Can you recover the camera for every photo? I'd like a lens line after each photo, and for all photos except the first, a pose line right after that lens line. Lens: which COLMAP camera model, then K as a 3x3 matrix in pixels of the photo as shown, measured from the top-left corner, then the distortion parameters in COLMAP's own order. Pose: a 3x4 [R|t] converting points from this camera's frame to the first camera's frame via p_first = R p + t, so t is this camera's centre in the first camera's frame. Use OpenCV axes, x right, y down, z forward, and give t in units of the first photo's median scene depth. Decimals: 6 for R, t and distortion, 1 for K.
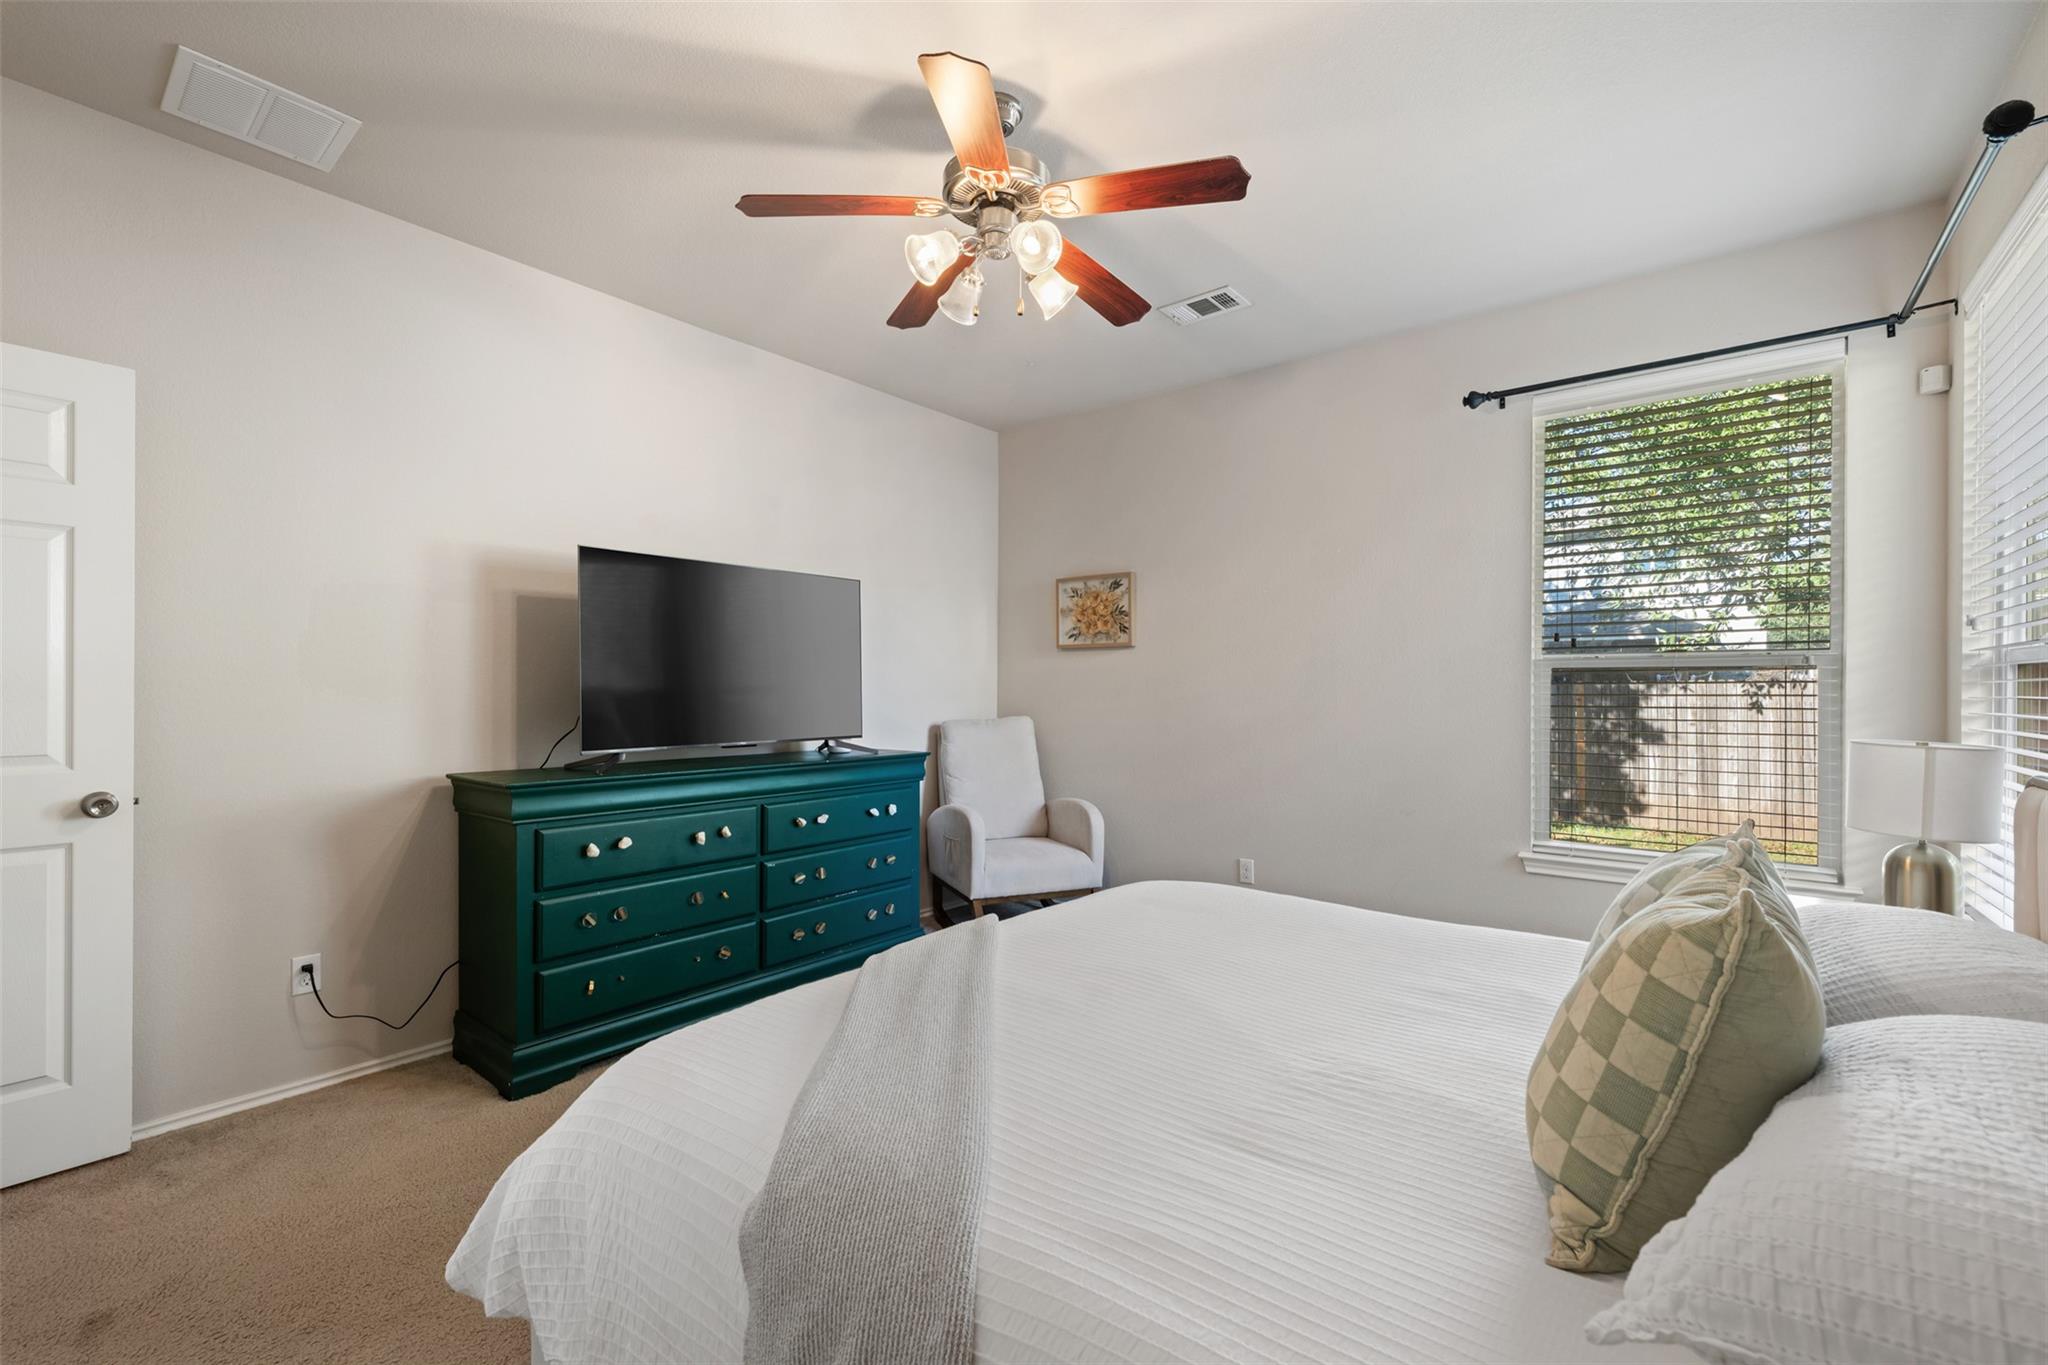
lens RADIAL K [[884.4, 0, 1013.5], [0, 884.4, 686.7], [0, 0, 1]] dist [-0.002454, 0.000441]
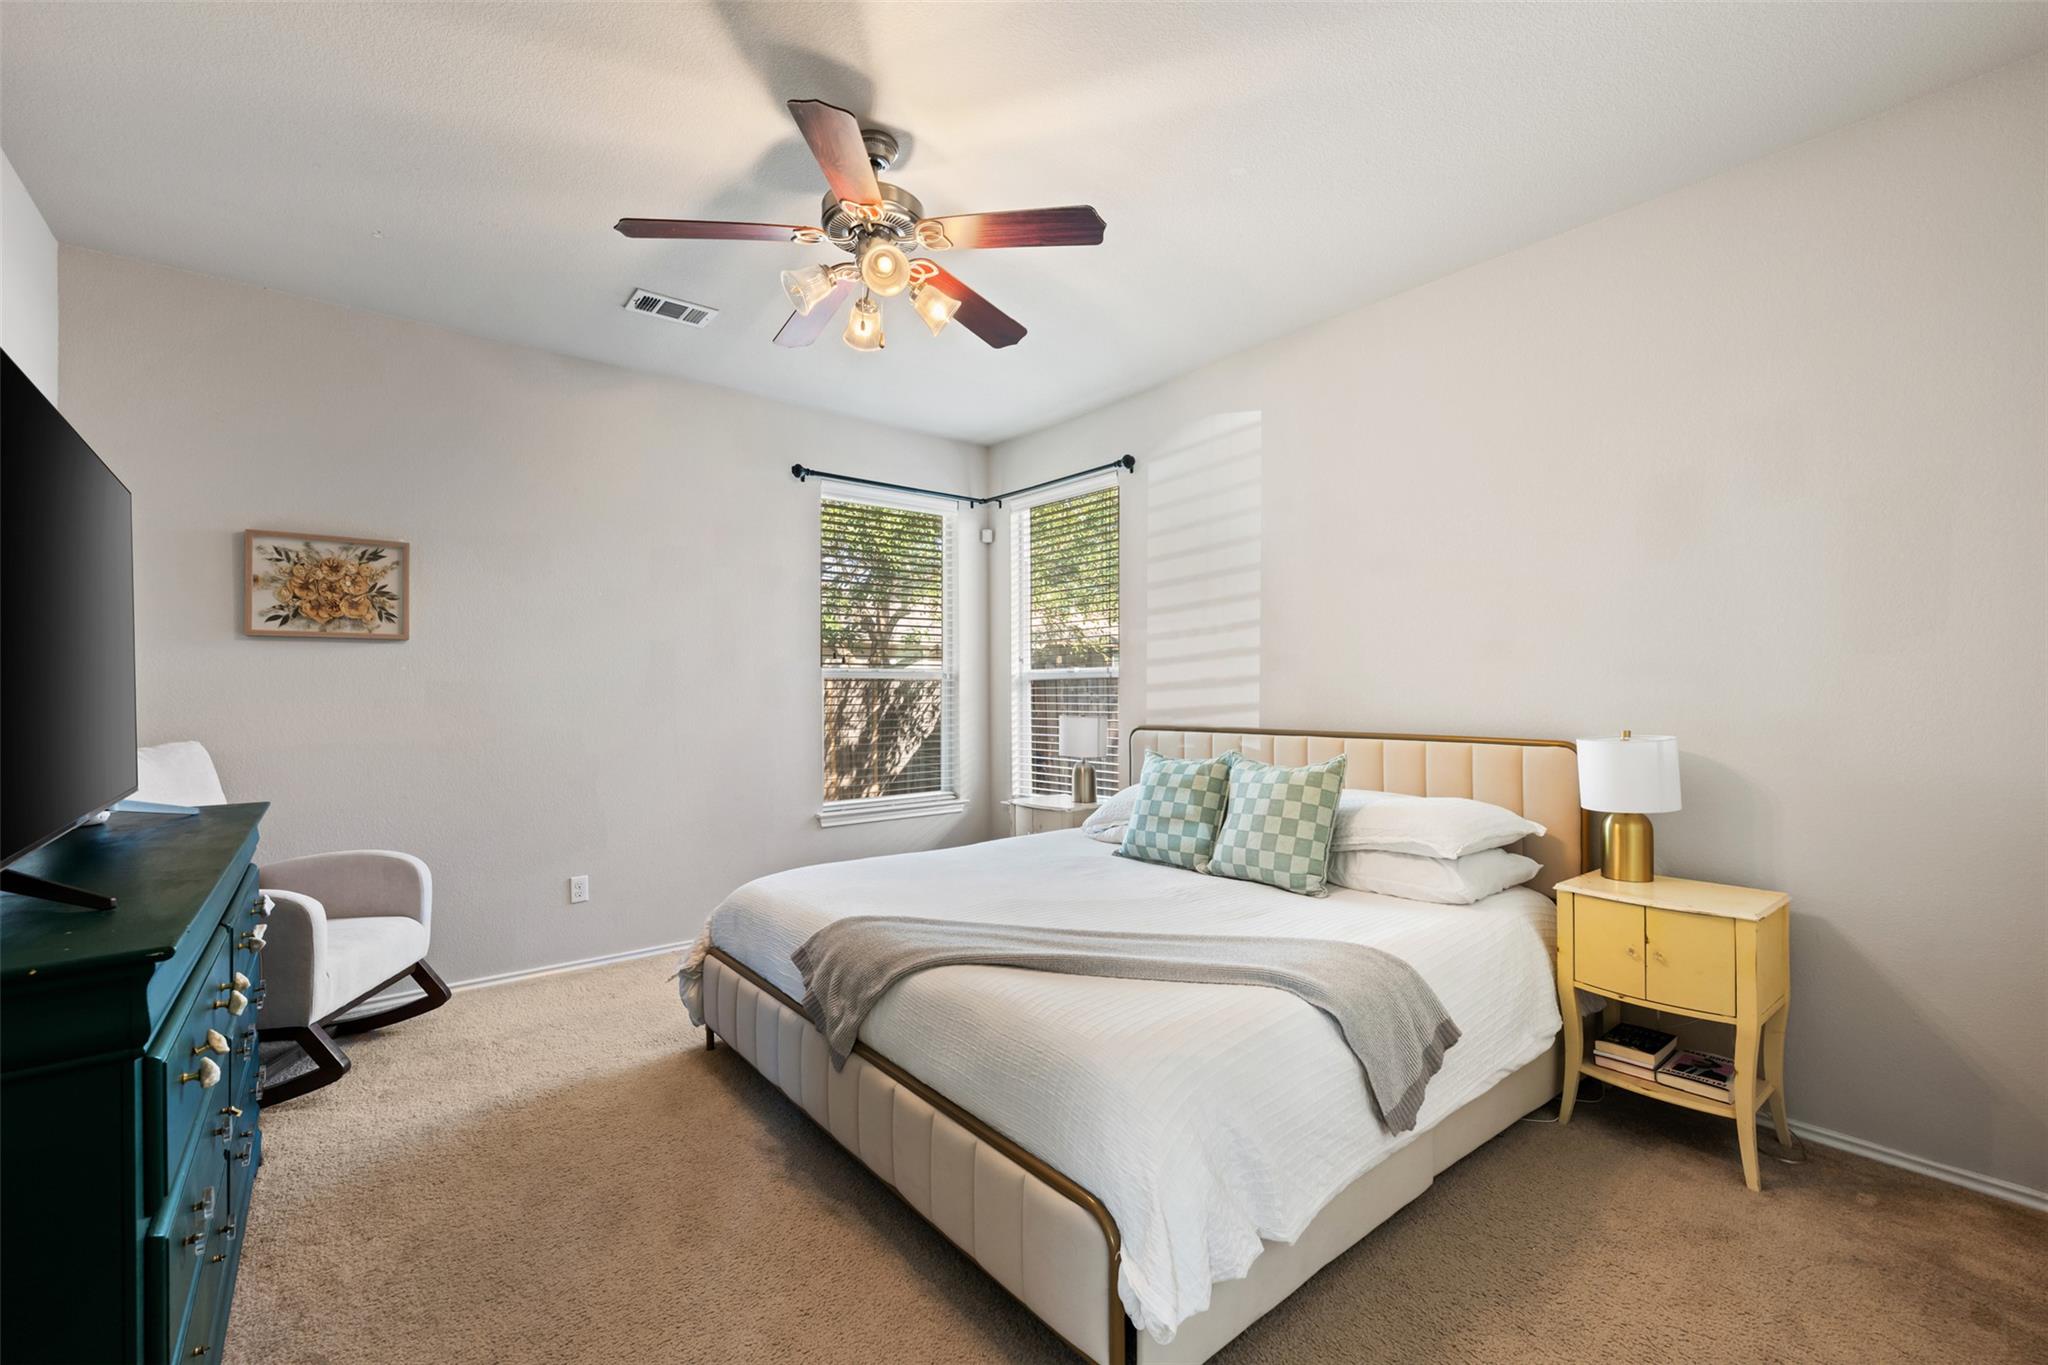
lens RADIAL K [[884.4, 0, 1041.6], [0, 884.4, 682.8], [0, 0, 1]] dist [-0.002454, 0.000441]
pose [[0.157709, 0.006735, 0.987463, -0.527154], [0.002188, 0.999972, -0.007170, -0.001943], [-0.987483, 0.003292, 0.157690, 0.329525]]
